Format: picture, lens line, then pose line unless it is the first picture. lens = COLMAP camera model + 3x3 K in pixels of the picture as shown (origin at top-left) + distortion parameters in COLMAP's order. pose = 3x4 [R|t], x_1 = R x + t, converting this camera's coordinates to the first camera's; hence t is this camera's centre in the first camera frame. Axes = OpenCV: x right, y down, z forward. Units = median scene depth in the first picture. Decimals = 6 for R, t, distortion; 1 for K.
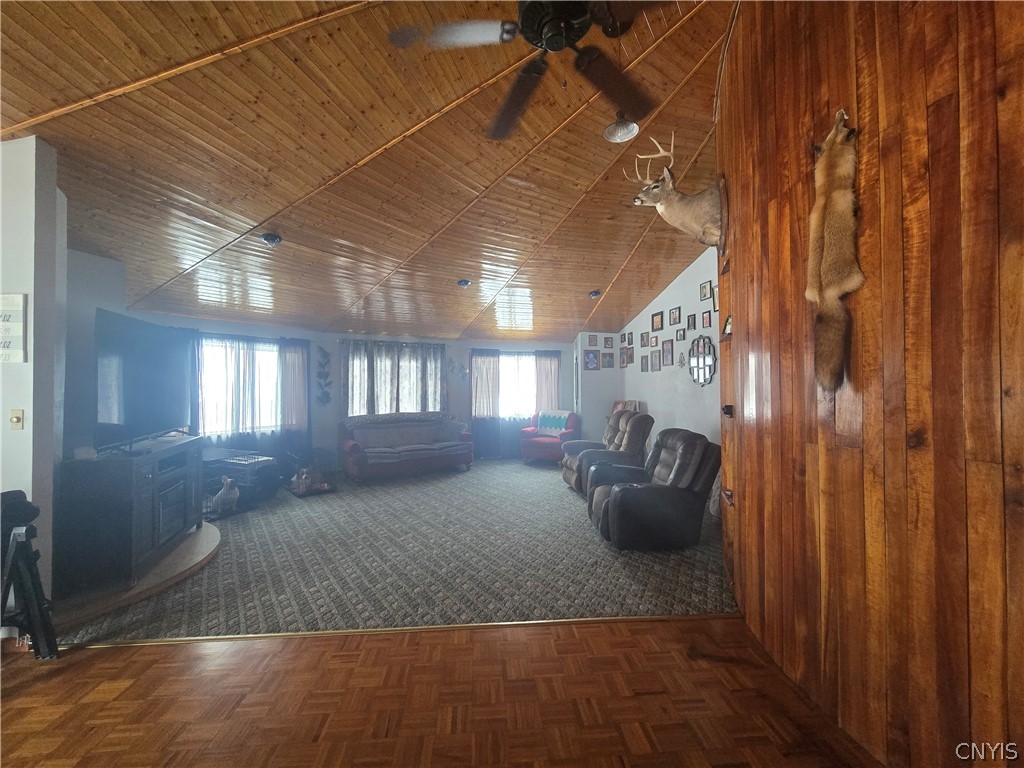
lens RADIAL K [[417.1, 0, 510.1], [0, 417.1, 380.5], [0, 0, 1]] dist [-0.009018, -0.000295]
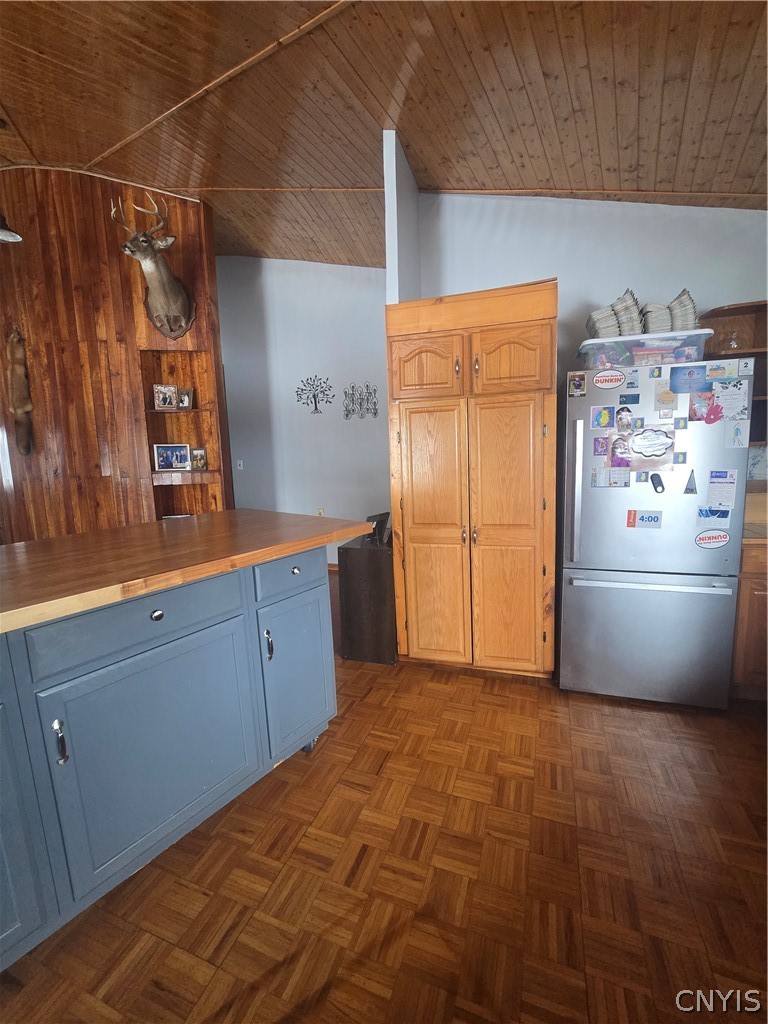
lens RADIAL K [[417.1, 0, 384.0], [0, 417.1, 512.0], [0, 0, 1]] dist [-0.009018, -0.000295]
pose [[0.415236, -0.133179, 0.899913, -0.505626], [0.007993, 0.989722, 0.142781, 0.027012], [-0.909679, -0.052095, 0.412033, -1.783159]]
